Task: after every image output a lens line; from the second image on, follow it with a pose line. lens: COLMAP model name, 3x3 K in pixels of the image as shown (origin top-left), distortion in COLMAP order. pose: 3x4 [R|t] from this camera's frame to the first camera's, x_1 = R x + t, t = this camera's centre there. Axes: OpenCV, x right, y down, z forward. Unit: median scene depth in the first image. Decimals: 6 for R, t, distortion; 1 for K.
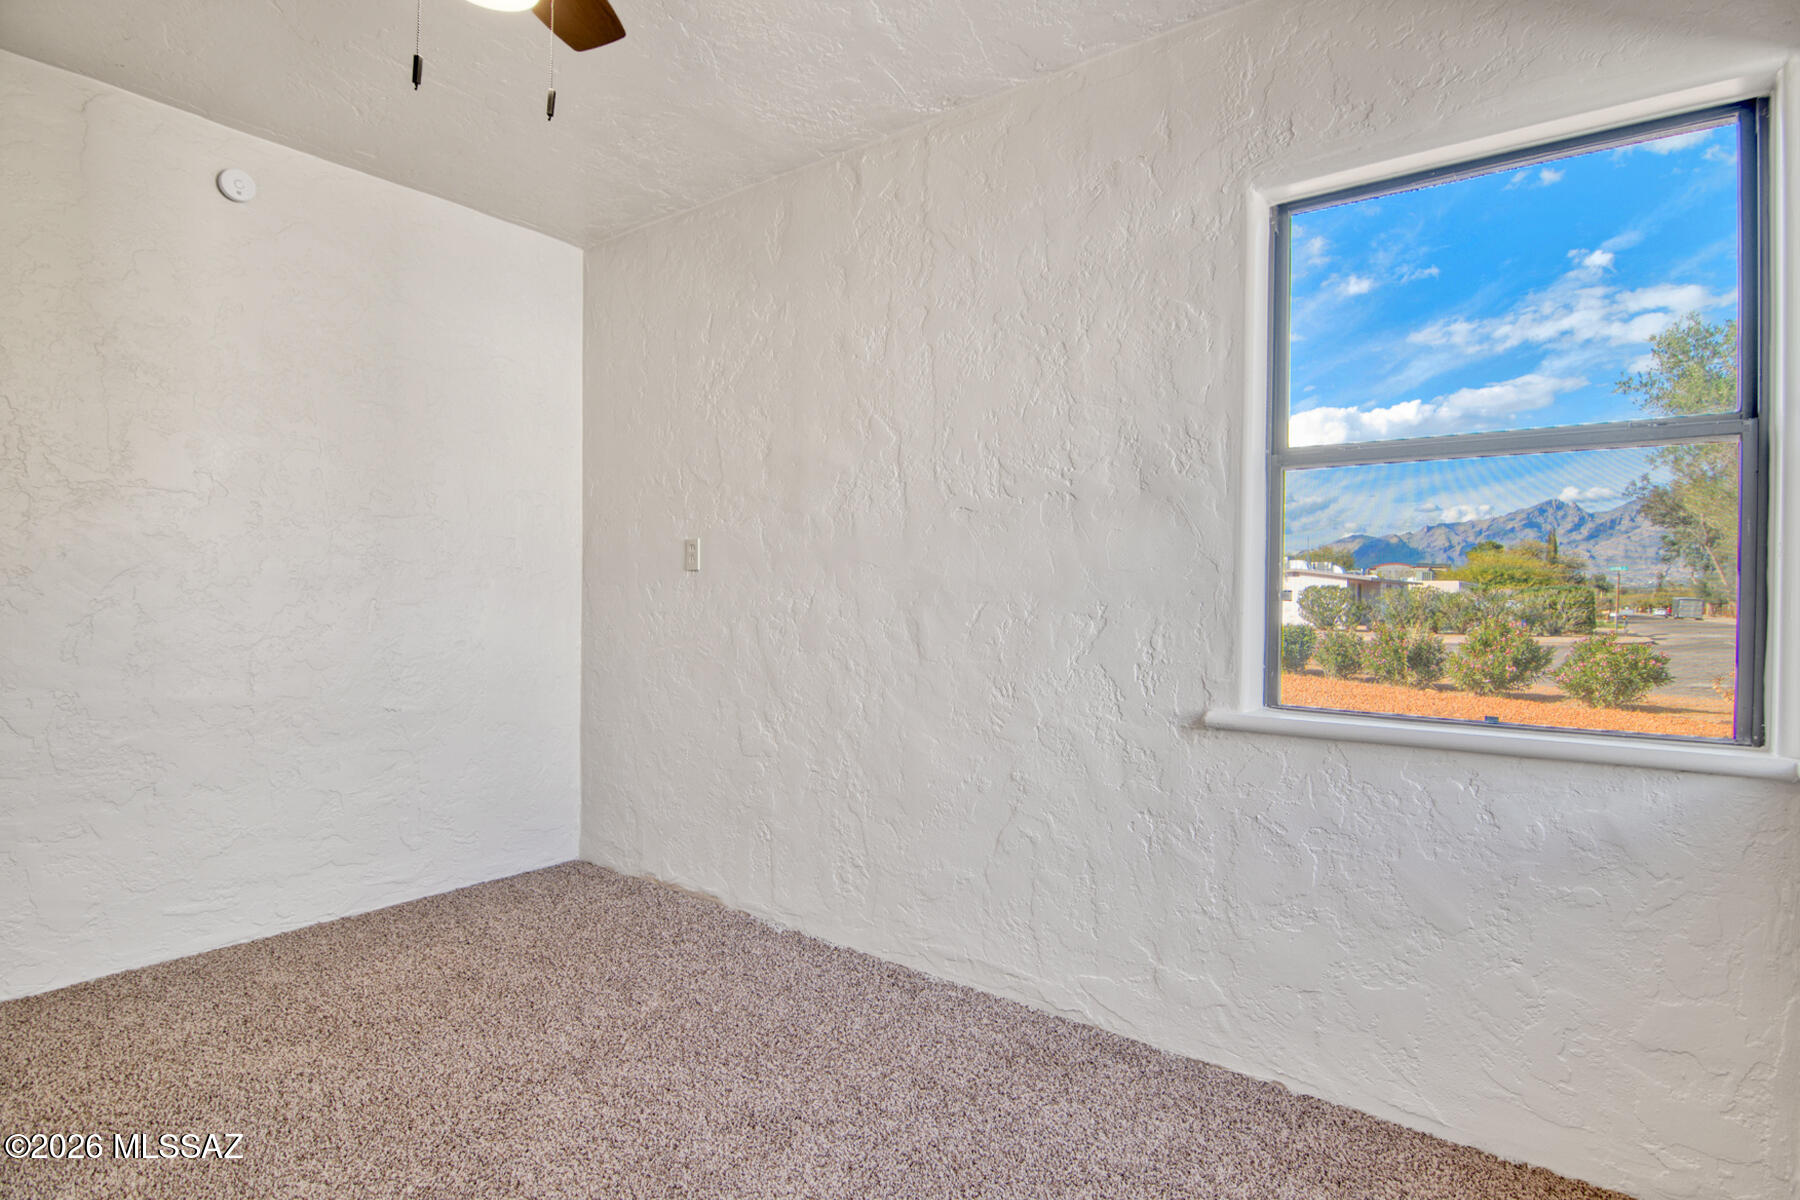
lens RADIAL K [[872.1, 0, 910.8], [0, 872.1, 602.2], [0, 0, 1]] dist [-0.018452, -0.001811]
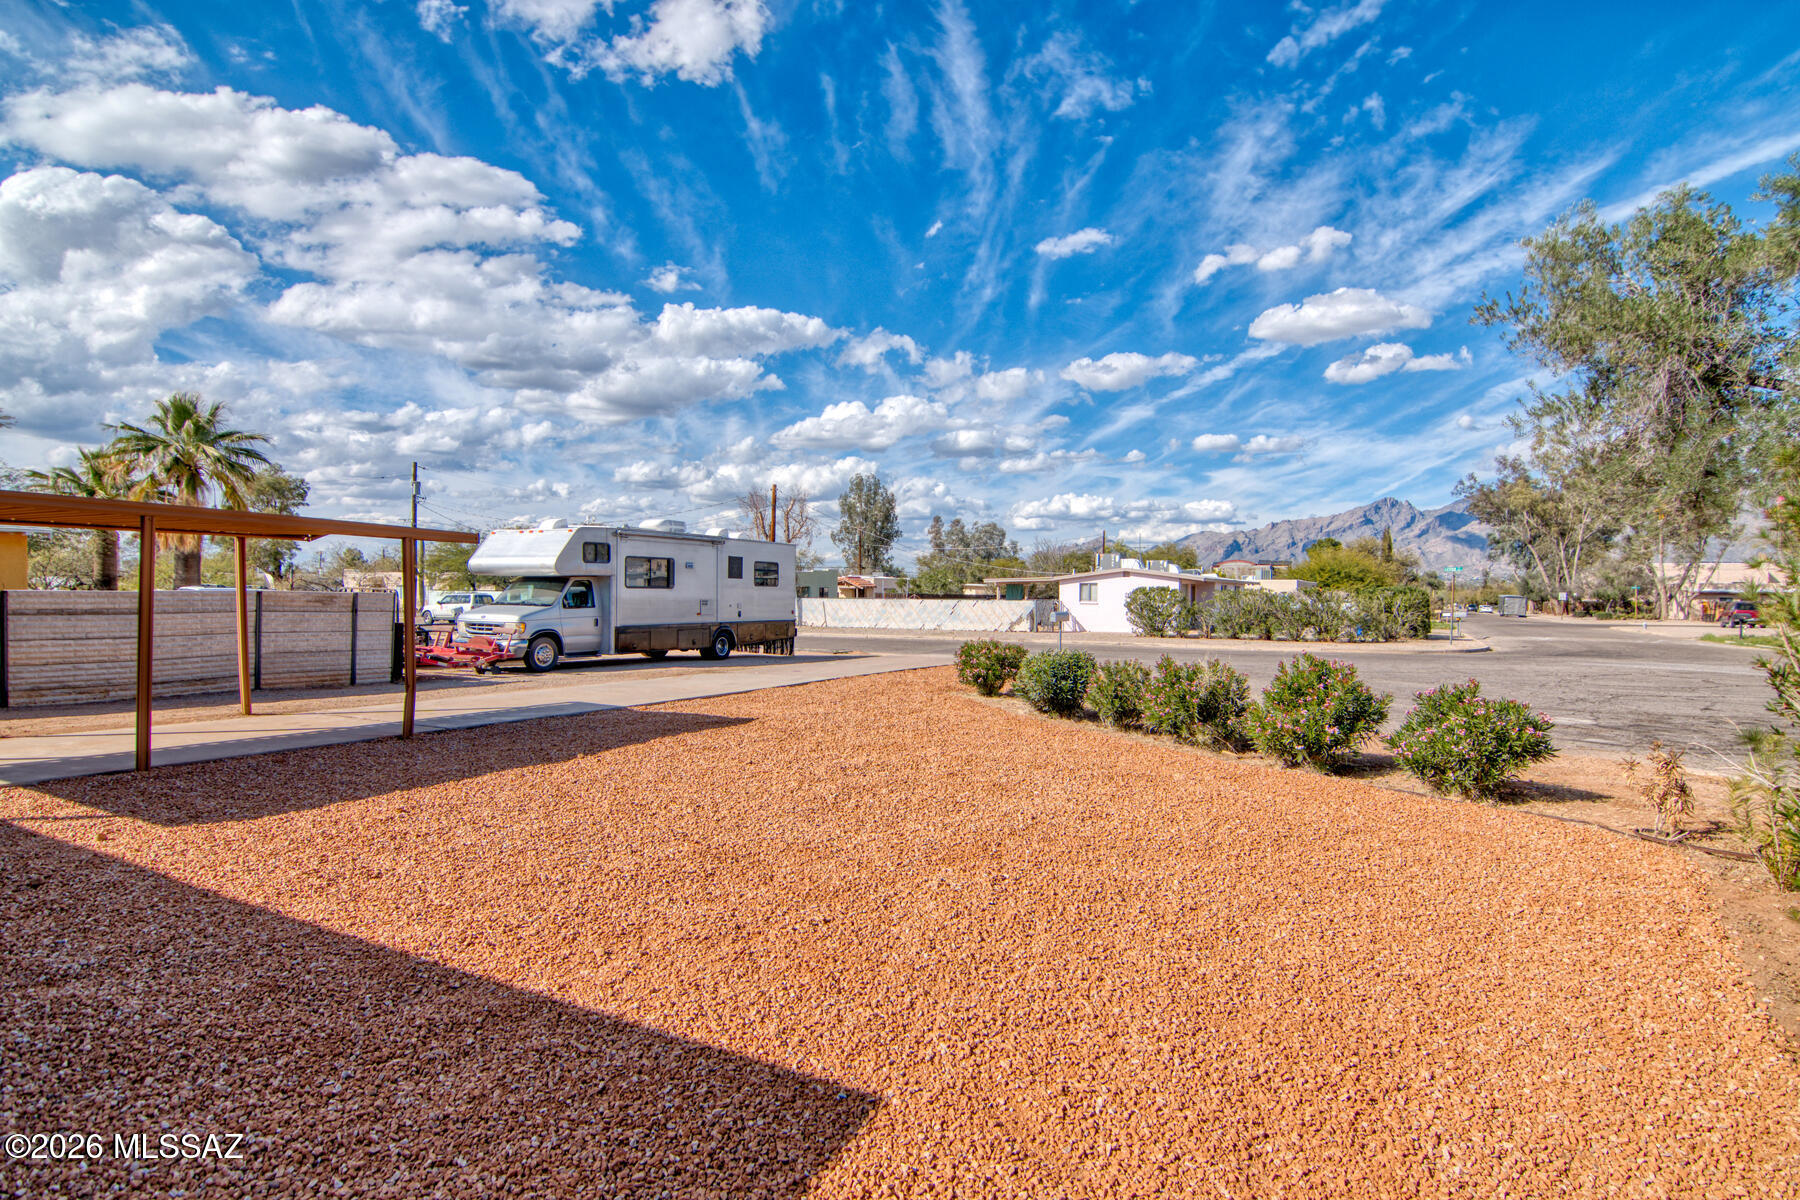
lens RADIAL K [[935.1, 0, 893.2], [0, 935.1, 604.2], [0, 0, 1]] dist [-0.003987, -0.005286]
pose [[0.988359, -0.004089, 0.152083, 0.068420], [0.003421, 0.999983, 0.004653, -0.007717], [-0.152100, -0.004078, 0.988357, 0.092107]]
